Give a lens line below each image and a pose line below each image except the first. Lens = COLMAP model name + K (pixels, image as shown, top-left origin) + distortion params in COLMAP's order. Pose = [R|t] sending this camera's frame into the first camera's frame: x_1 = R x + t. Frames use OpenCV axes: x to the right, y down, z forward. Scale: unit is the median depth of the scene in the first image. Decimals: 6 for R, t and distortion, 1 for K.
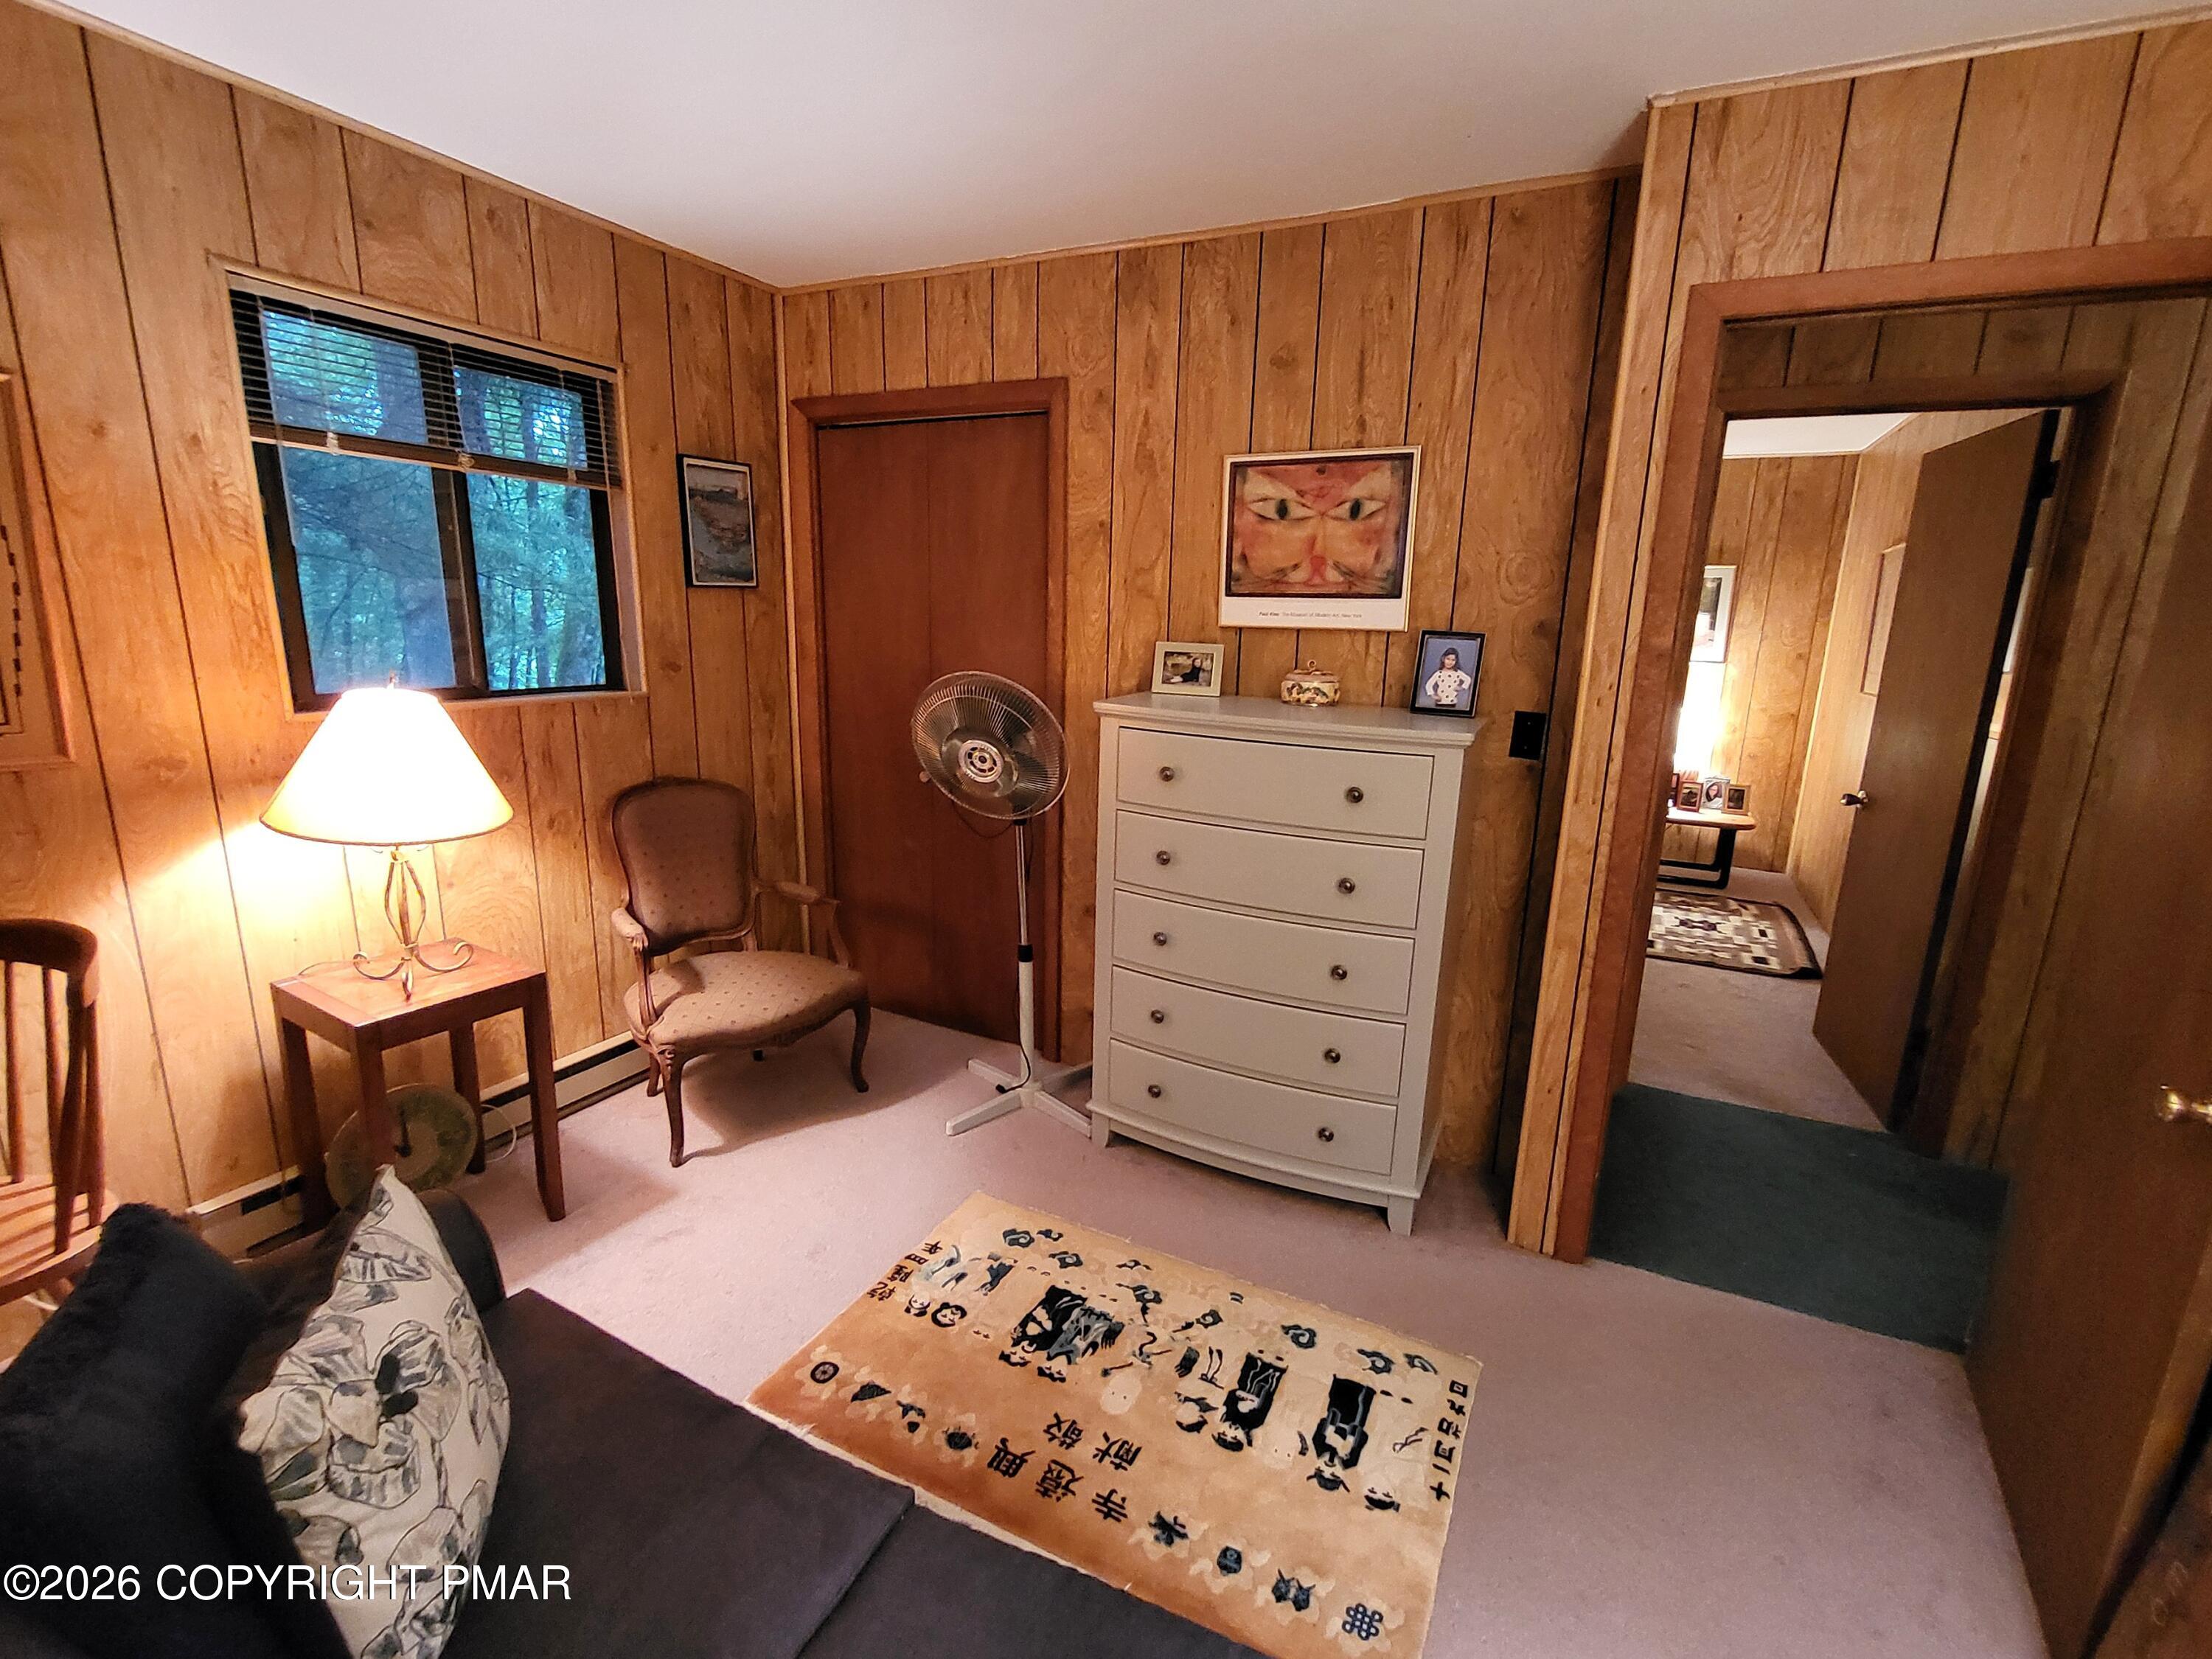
lens RADIAL K [[974.3, 0, 1118.5], [0, 974.3, 820.1], [0, 0, 1]] dist [0.000626, -0.000781]
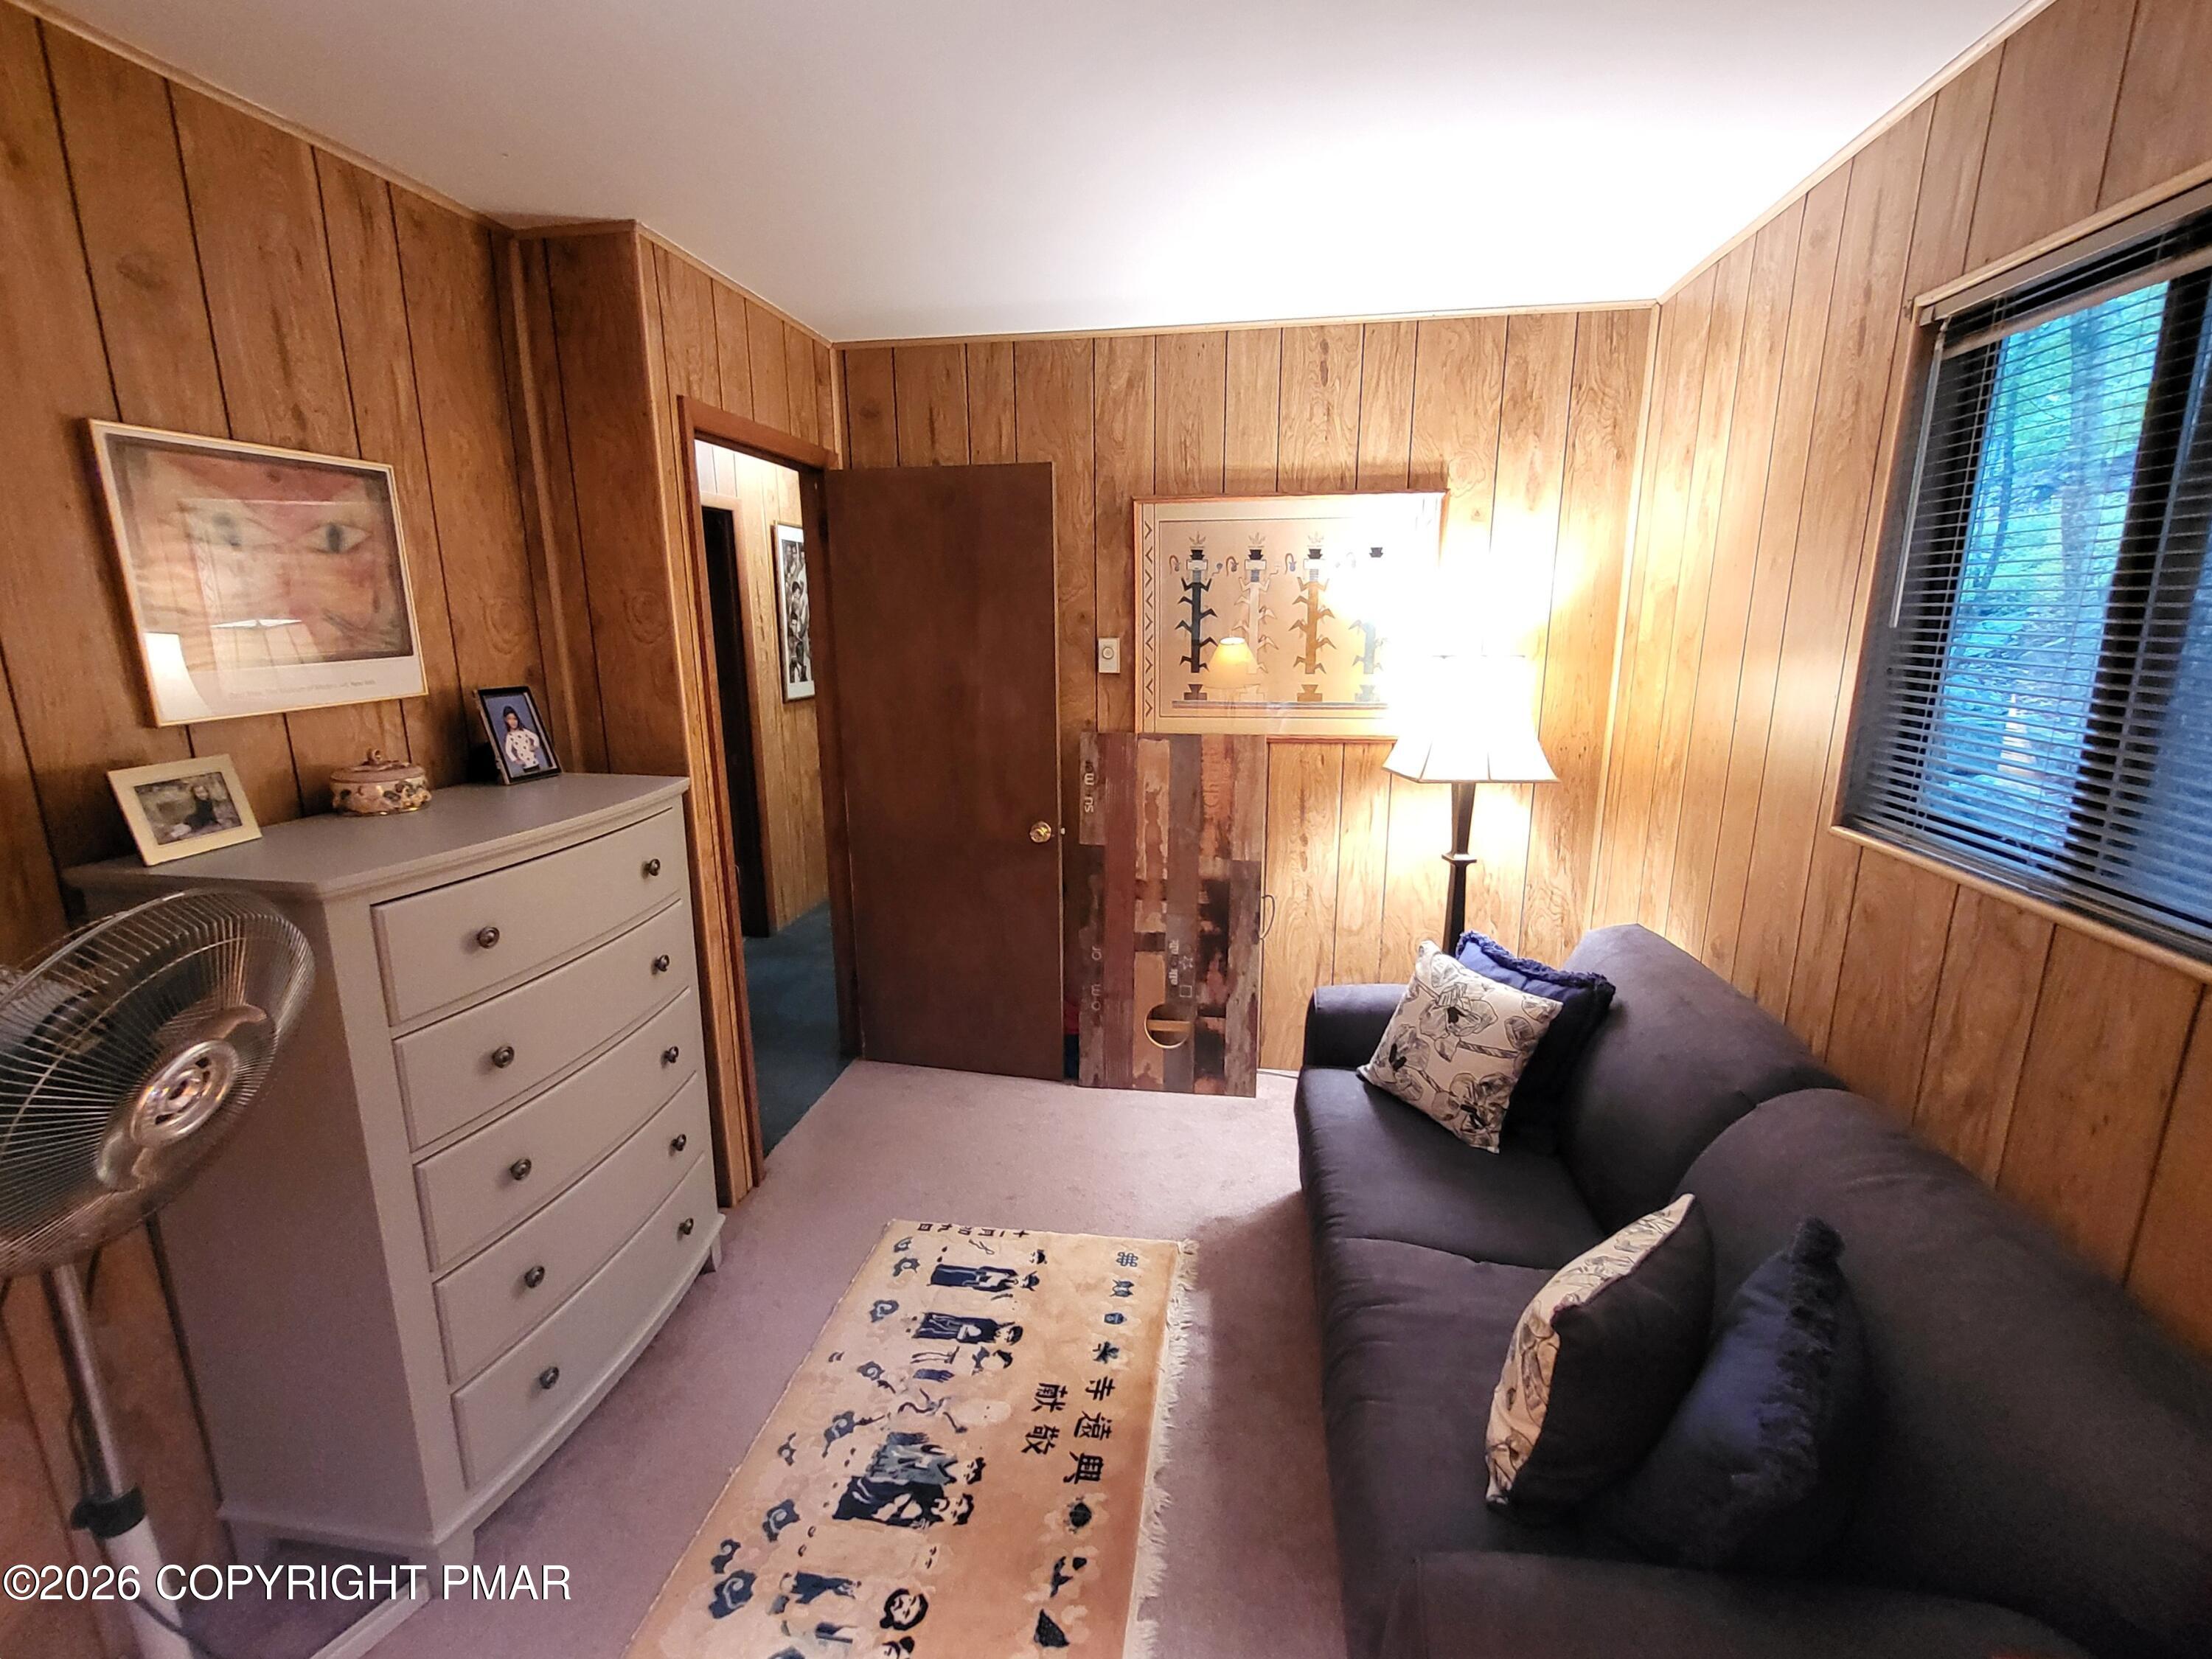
lens RADIAL K [[982.3, 0, 1110.0], [0, 982.3, 826.3], [0, 0, 1]] dist [-0.005525, -0.000974]
pose [[-0.299587, -0.231834, 0.925473, -0.772256], [0.203077, 0.932303, 0.299284, -0.262935], [-0.932205, 0.277604, -0.232226, 0.826713]]
